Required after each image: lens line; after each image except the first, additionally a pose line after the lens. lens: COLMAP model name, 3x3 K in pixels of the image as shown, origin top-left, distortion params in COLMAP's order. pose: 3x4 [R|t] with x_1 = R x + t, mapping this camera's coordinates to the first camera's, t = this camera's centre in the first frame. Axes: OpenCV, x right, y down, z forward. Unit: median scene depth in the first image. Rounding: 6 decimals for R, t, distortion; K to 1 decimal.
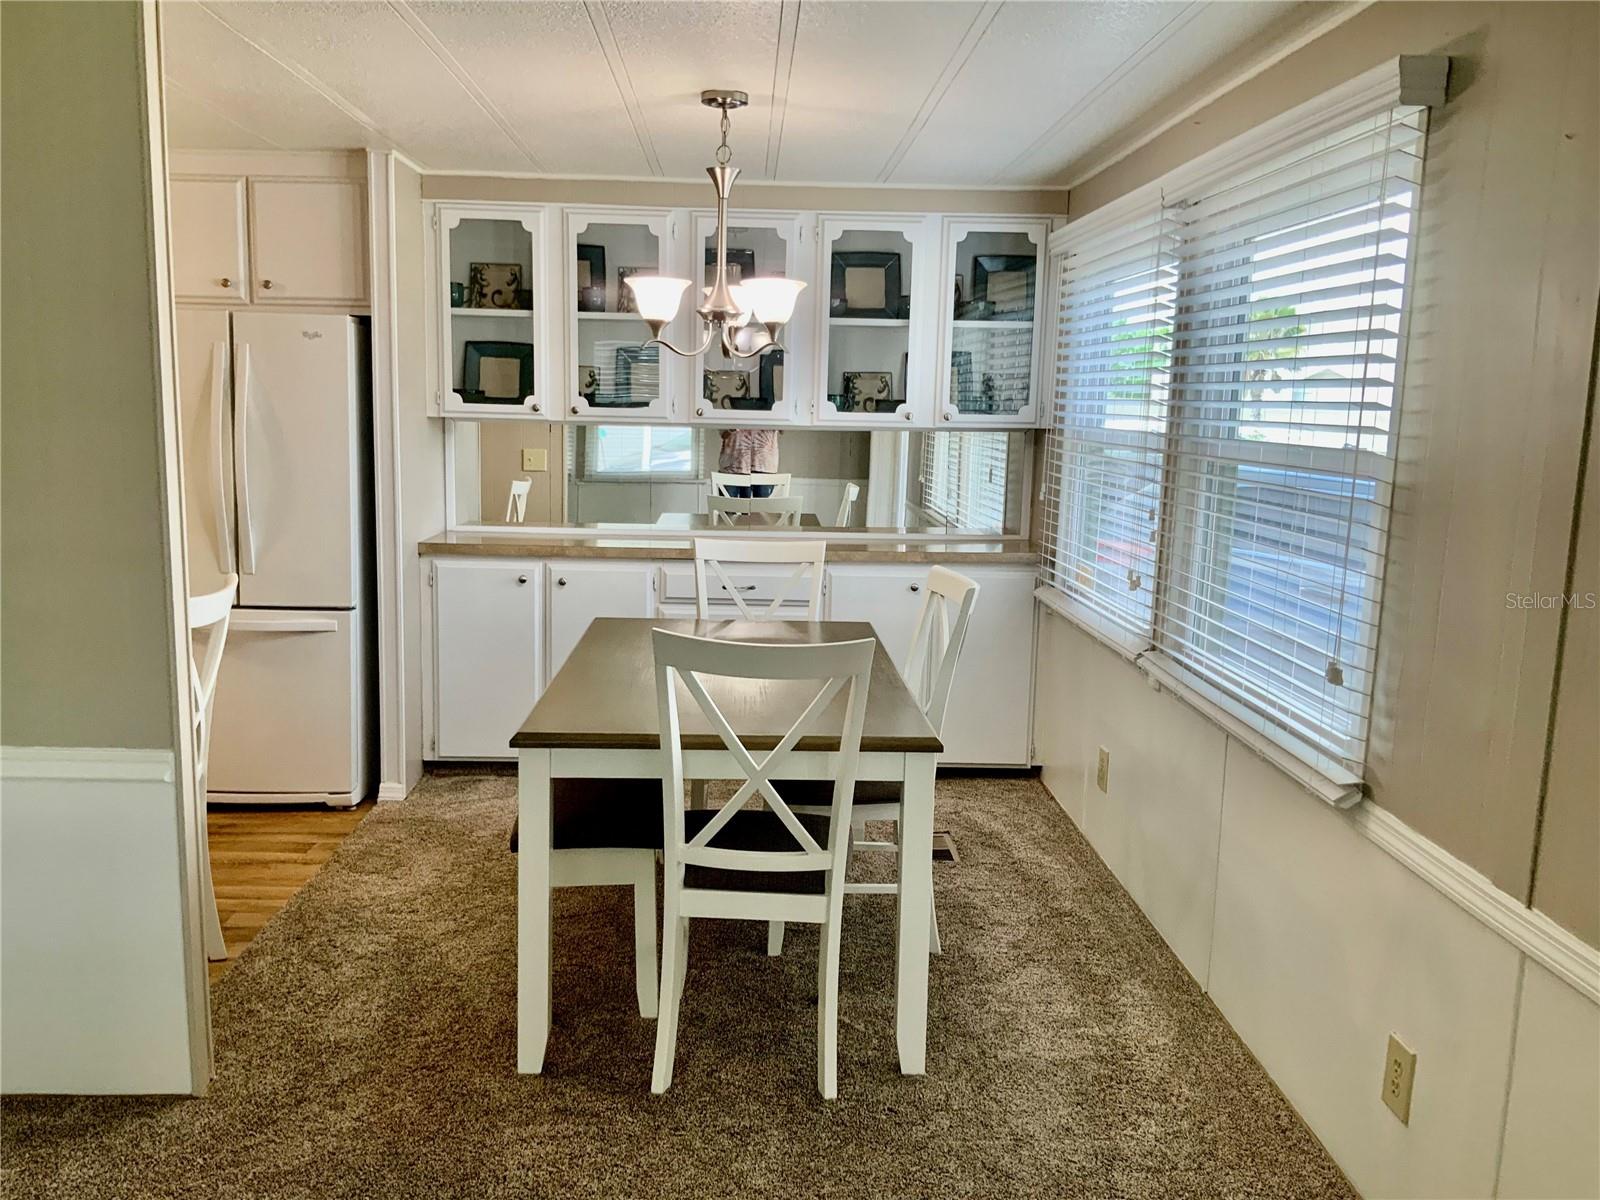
lens RADIAL K [[1352.1, 0, 803.7], [0, 1352.1, 610.3], [0, 0, 1]] dist [0.033786, -0.062253]
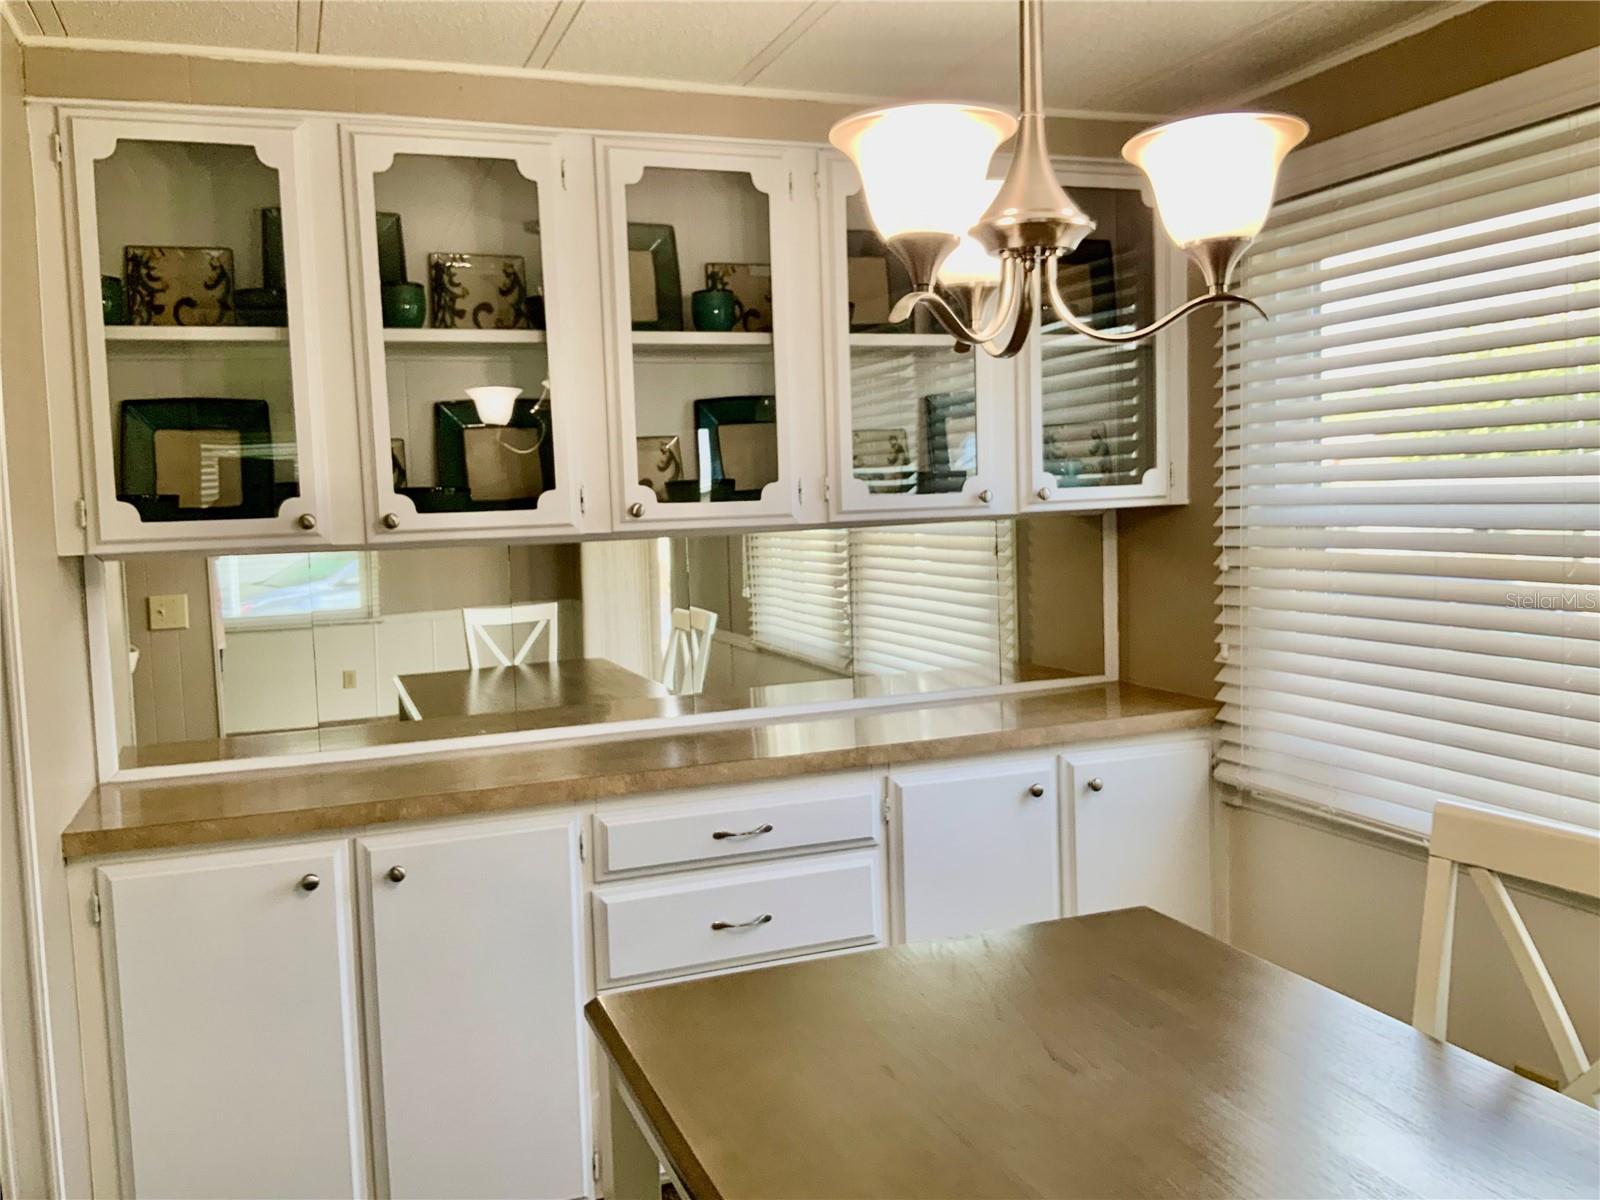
lens RADIAL K [[1352.1, 0, 795.9], [0, 1352.1, 585.8], [0, 0, 1]] dist [0.033786, -0.062253]
pose [[0.948414, -0.076231, 0.307733, -0.182713], [0.101617, 0.992544, -0.067308, -0.075628], [-0.300307, 0.095107, 0.949089, 0.482857]]
